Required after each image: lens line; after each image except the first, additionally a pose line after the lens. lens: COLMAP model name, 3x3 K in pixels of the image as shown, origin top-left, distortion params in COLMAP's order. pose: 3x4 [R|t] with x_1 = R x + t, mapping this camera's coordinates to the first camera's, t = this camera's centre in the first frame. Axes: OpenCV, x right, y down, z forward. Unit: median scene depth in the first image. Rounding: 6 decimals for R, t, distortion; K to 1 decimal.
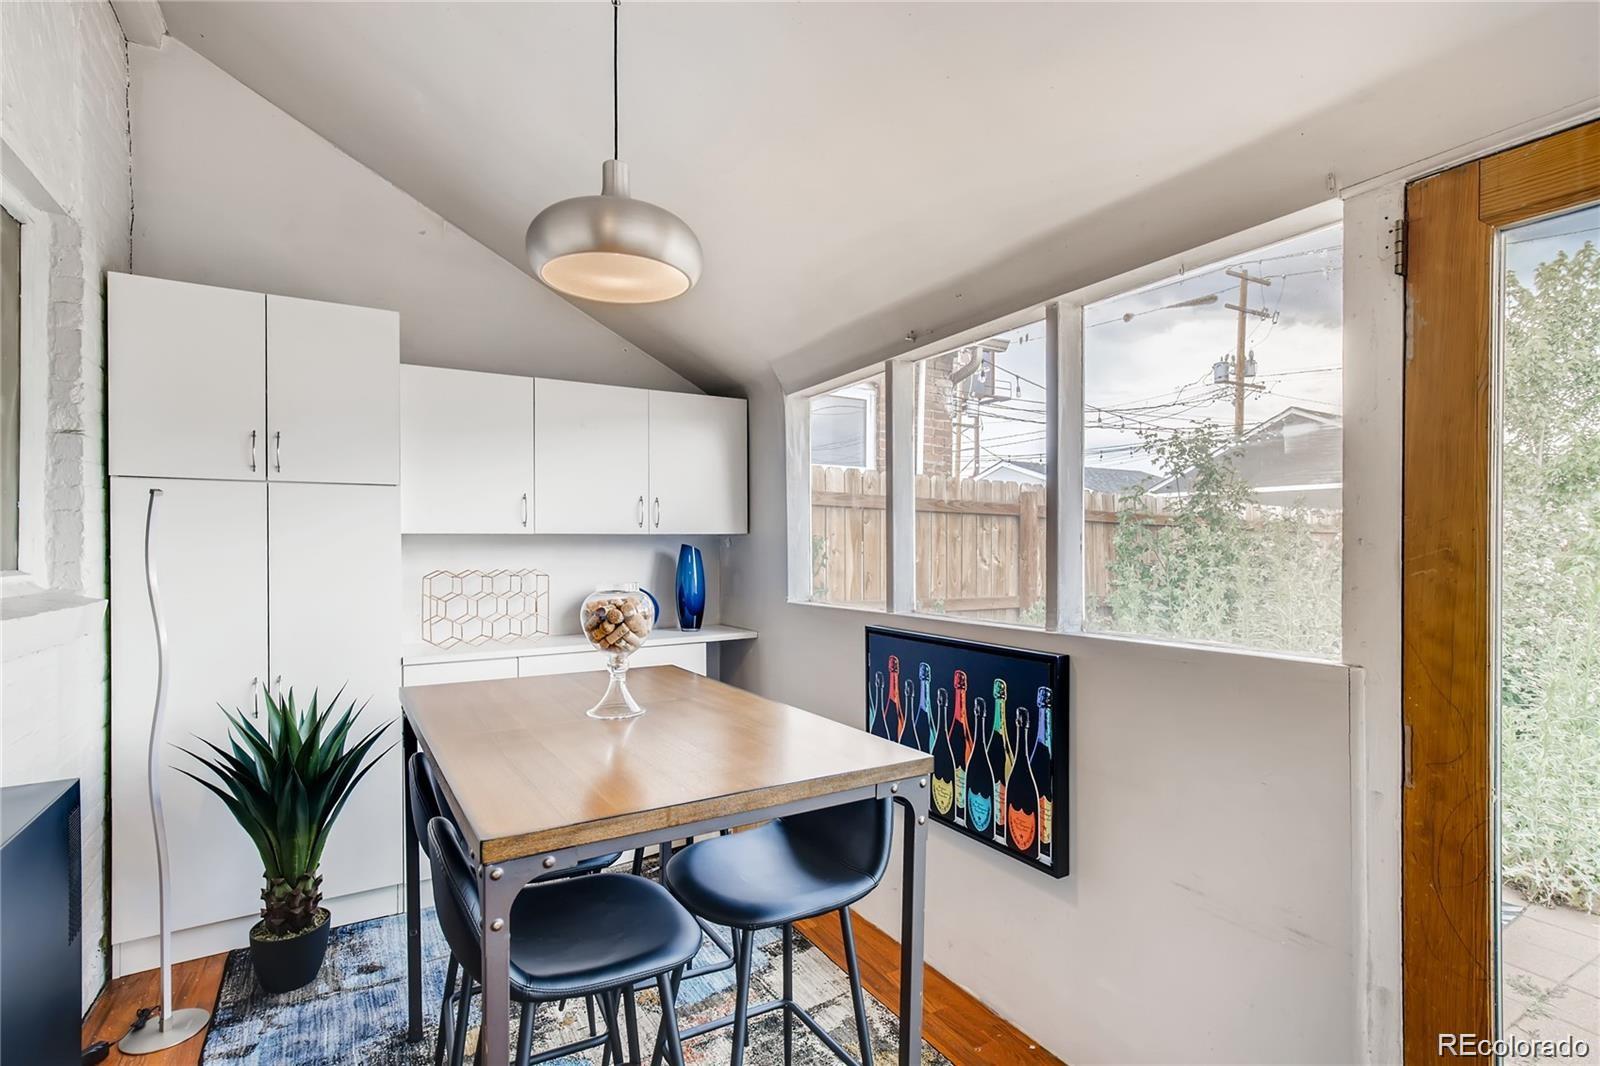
lens RADIAL K [[751.3, 0, 800.0], [0, 751.3, 533.0], [0, 0, 1]] dist [0.001196, 0.001109]
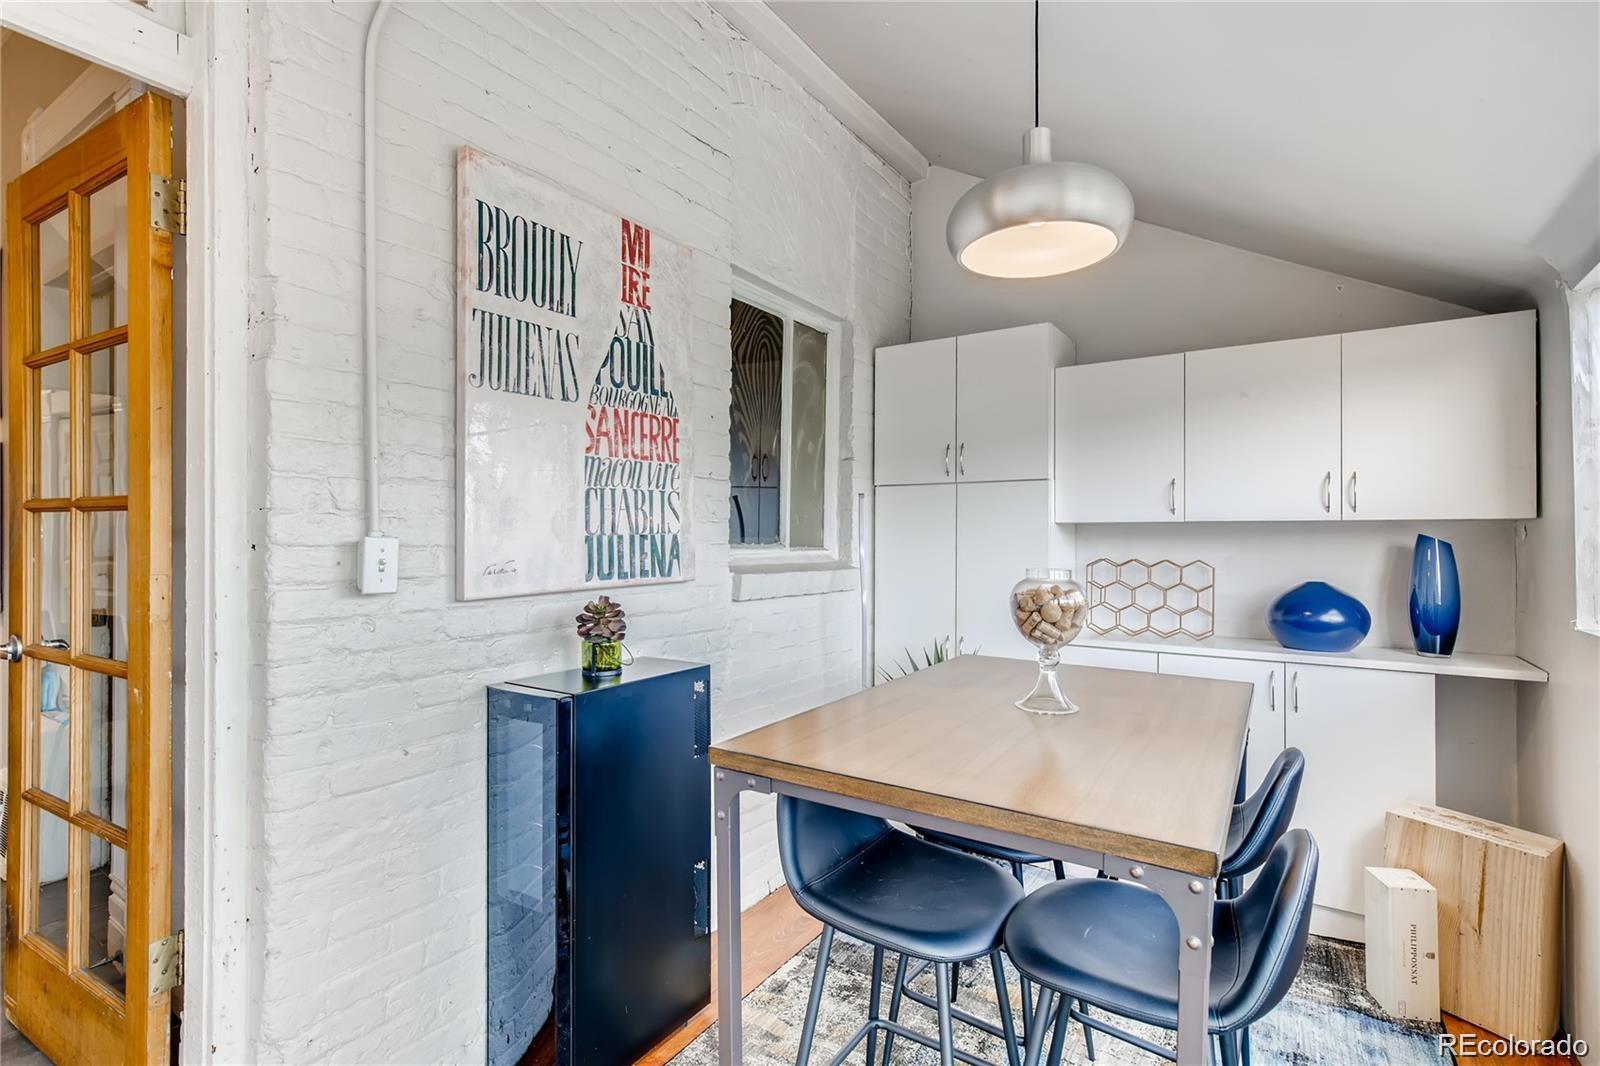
lens RADIAL K [[746.8, 0, 797.3], [0, 746.8, 520.5], [0, 0, 1]] dist [-0.000330, 0.000202]
pose [[0.421058, -0.013158, -0.906938, 0.294746], [0.006386, 0.999913, -0.011542, 0.007795], [0.907011, -0.000932, 0.421105, 0.195536]]
